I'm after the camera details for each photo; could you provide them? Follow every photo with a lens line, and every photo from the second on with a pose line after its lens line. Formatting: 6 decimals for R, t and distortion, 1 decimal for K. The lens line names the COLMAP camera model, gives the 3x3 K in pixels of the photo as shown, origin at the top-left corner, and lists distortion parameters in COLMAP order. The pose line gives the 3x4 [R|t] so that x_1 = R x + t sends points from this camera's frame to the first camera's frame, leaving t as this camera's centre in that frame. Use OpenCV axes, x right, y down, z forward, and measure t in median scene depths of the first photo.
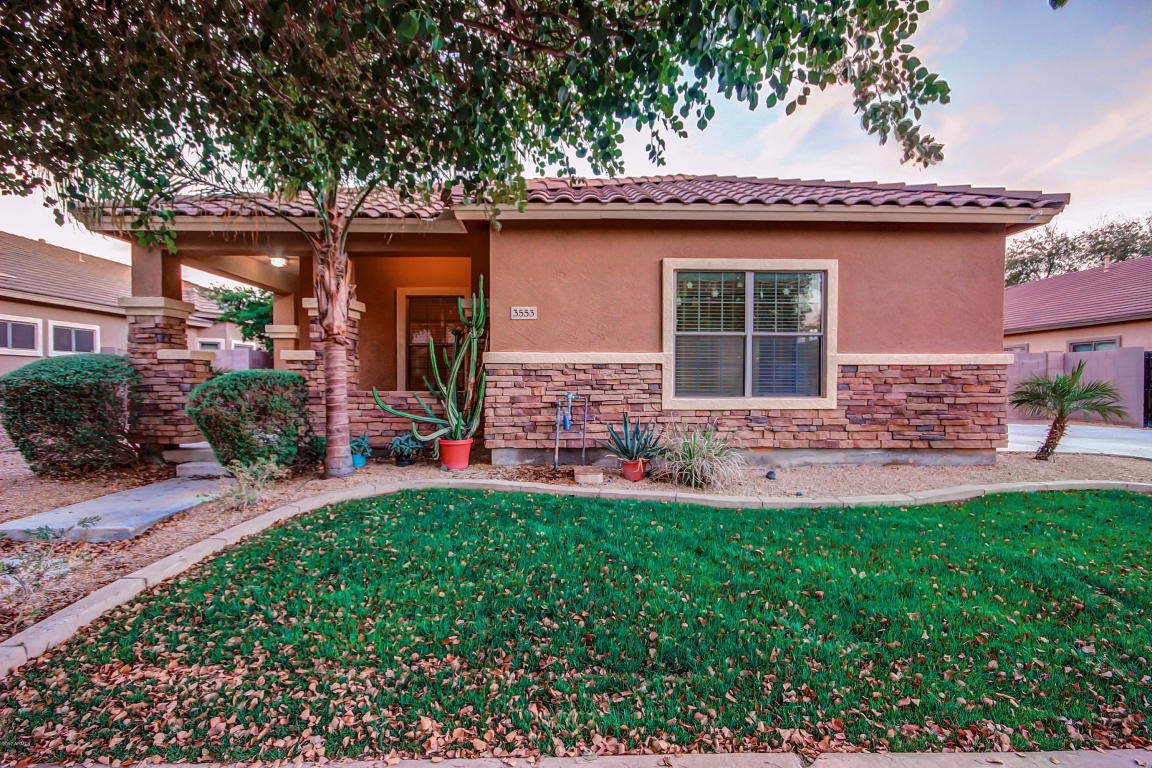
lens RADIAL K [[602.1, 0, 579.3], [0, 602.1, 382.5], [0, 0, 1]] dist [-0.022506, 0.000995]
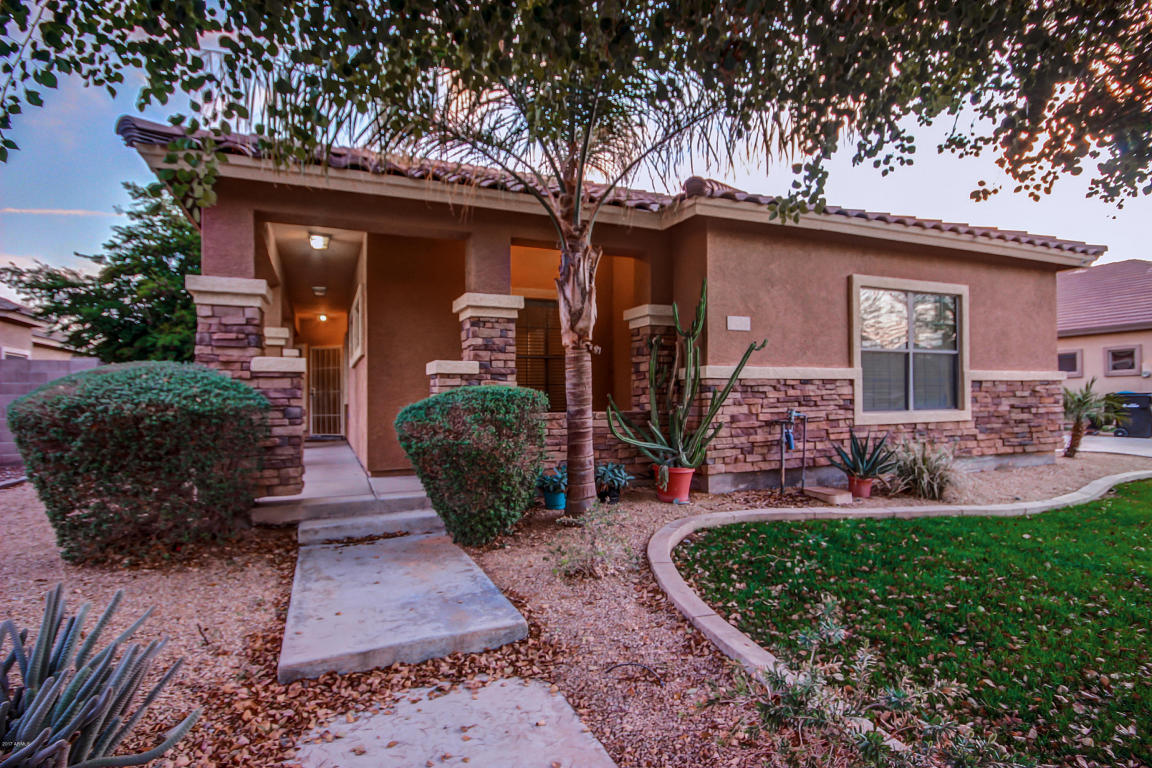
lens RADIAL K [[602.1, 0, 575.2], [0, 602.1, 386.9], [0, 0, 1]] dist [-0.022506, 0.000995]
pose [[0.926727, -0.003248, 0.375721, -0.662343], [0.013237, 0.999624, -0.024006, -0.000736], [-0.375501, 0.027220, 0.926422, 0.252411]]
